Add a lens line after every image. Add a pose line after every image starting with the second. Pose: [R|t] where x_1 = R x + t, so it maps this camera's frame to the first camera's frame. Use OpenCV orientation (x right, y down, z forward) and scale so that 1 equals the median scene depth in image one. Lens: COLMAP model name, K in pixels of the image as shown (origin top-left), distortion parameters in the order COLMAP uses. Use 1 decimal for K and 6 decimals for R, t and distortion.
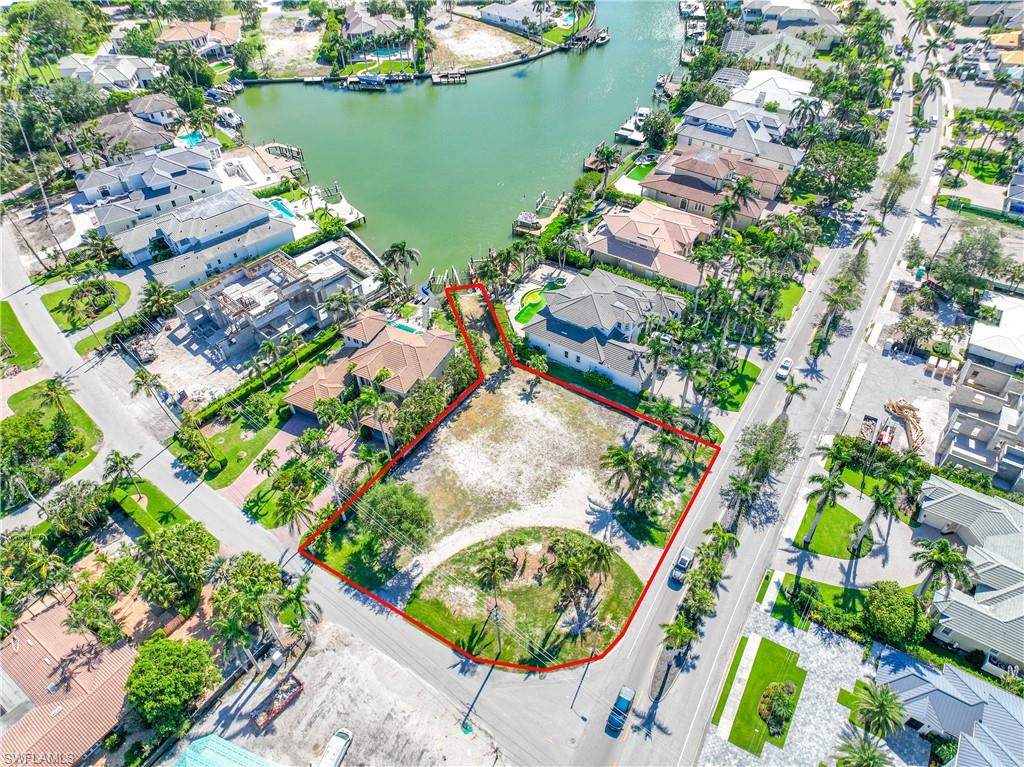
lens RADIAL K [[717.6, 0, 511.9], [0, 717.6, 381.7], [0, 0, 1]] dist [-0.001488, 0.020729]
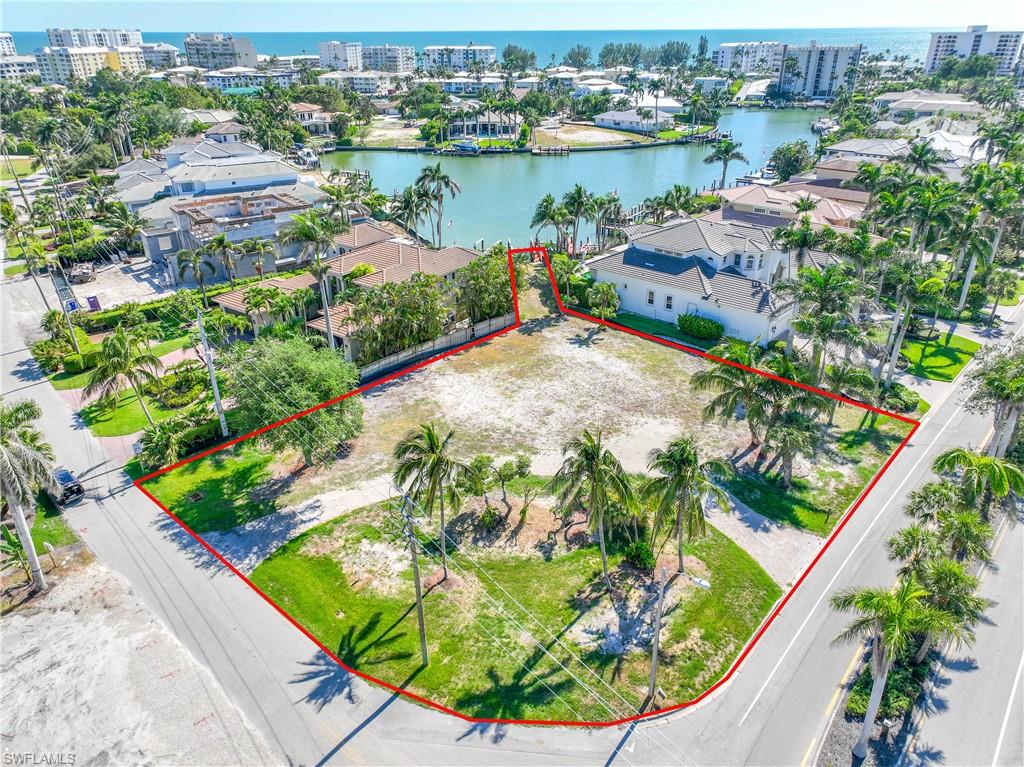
lens RADIAL K [[717.6, 0, 514.2], [0, 717.6, 381.6], [0, 0, 1]] dist [-0.001488, 0.020729]
pose [[0.983994, 0.079377, -0.159548, 0.072660], [-0.125793, 0.943561, -0.306382, 0.279448], [0.126223, 0.321548, 0.938443, 0.458897]]
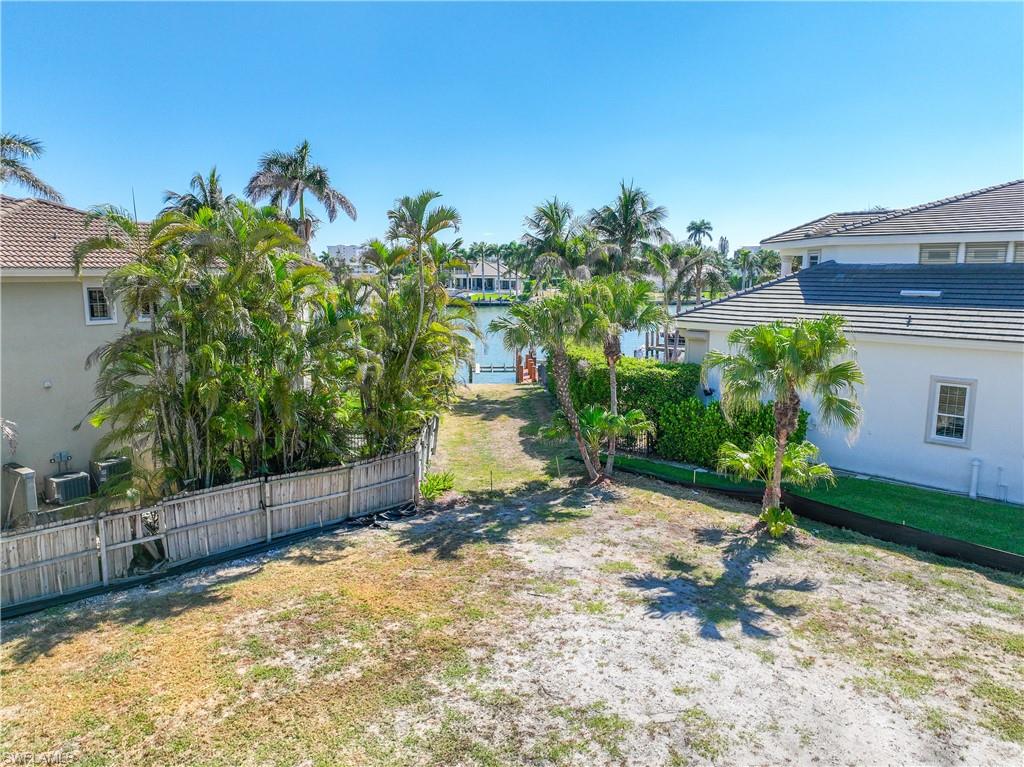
lens RADIAL K [[717.6, 0, 513.8], [0, 717.6, 385.8], [0, 0, 1]] dist [-0.001488, 0.020729]
pose [[0.979270, 0.044189, -0.197682, 0.013043], [-0.150414, 0.812280, -0.563540, 0.070993], [0.135671, 0.581591, 0.802088, 0.970649]]
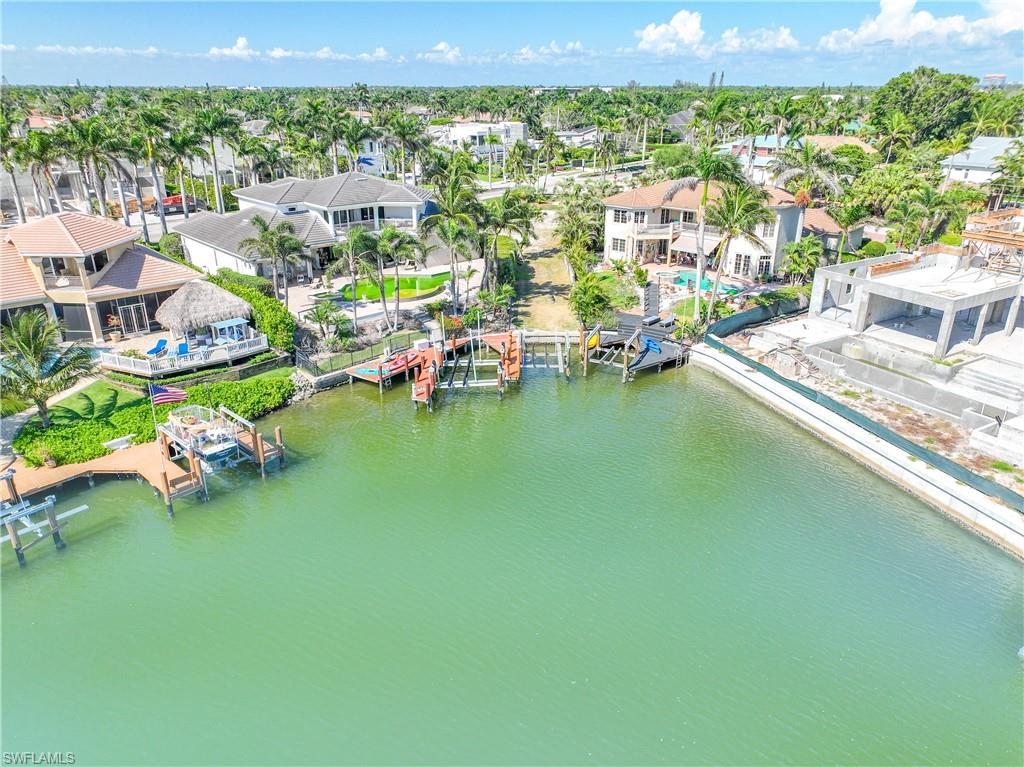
lens RADIAL K [[717.6, 0, 509.7], [0, 717.6, 381.2], [0, 0, 1]] dist [-0.001488, 0.020729]
pose [[-0.960645, -0.100532, 0.258948, -0.193020], [0.198982, 0.401409, 0.894023, -0.613293], [-0.193822, 0.910365, -0.365608, 1.522755]]
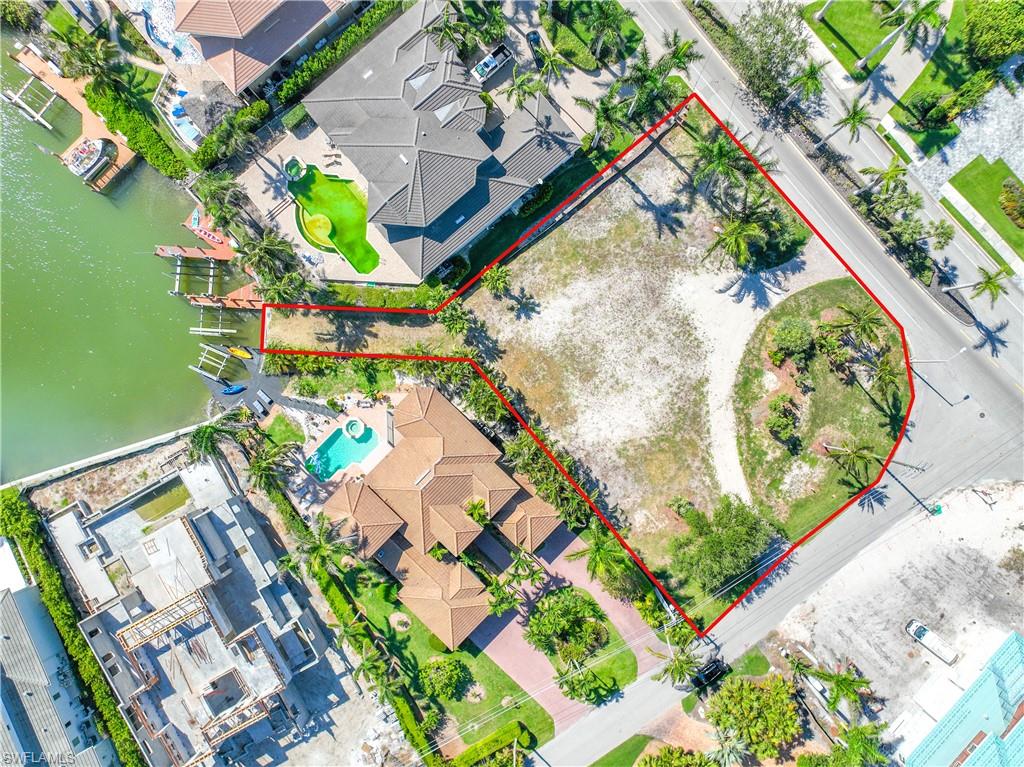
lens RADIAL K [[717.6, 0, 509.4], [0, 717.6, 384.0], [0, 0, 1]] dist [-0.001488, 0.020729]
pose [[0.306318, -0.951921, -0.003954, -0.056097], [0.674263, 0.214035, 0.706795, -0.514808], [-0.671967, -0.219170, 0.707408, 0.553314]]
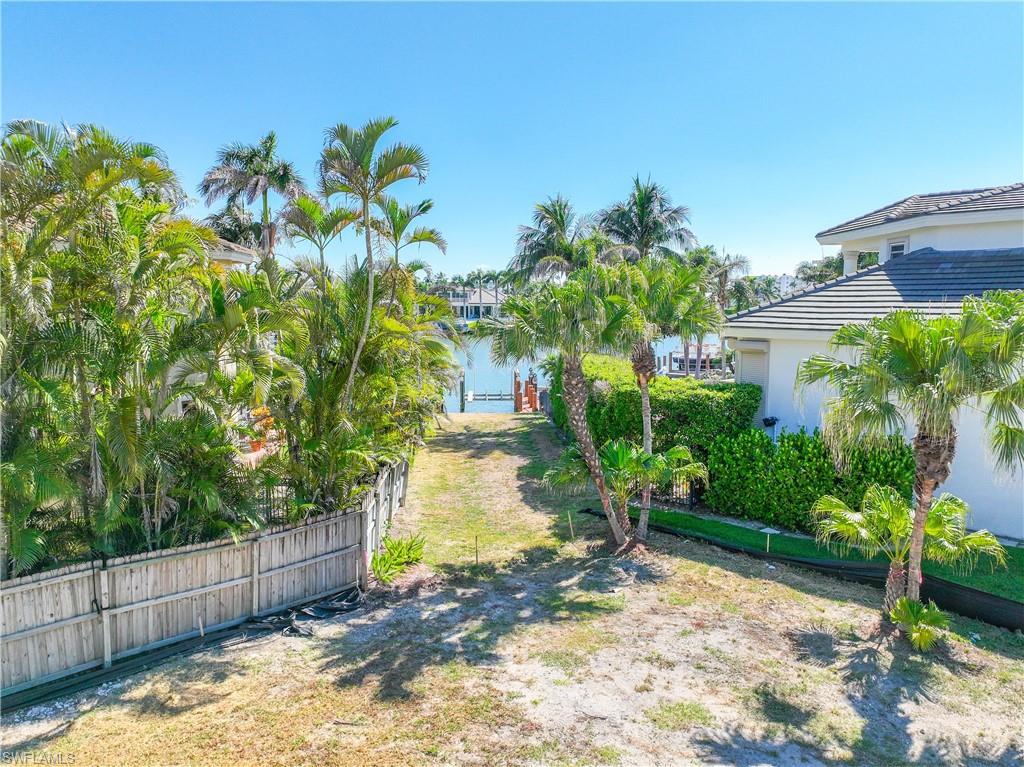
lens RADIAL K [[717.6, 0, 515.7], [0, 717.6, 386.6], [0, 0, 1]] dist [-0.001488, 0.020729]
pose [[0.980055, 0.033595, -0.195865, 0.002673], [-0.146611, 0.787583, -0.598514, 0.039318], [0.134152, 0.615293, 0.776800, 1.017171]]
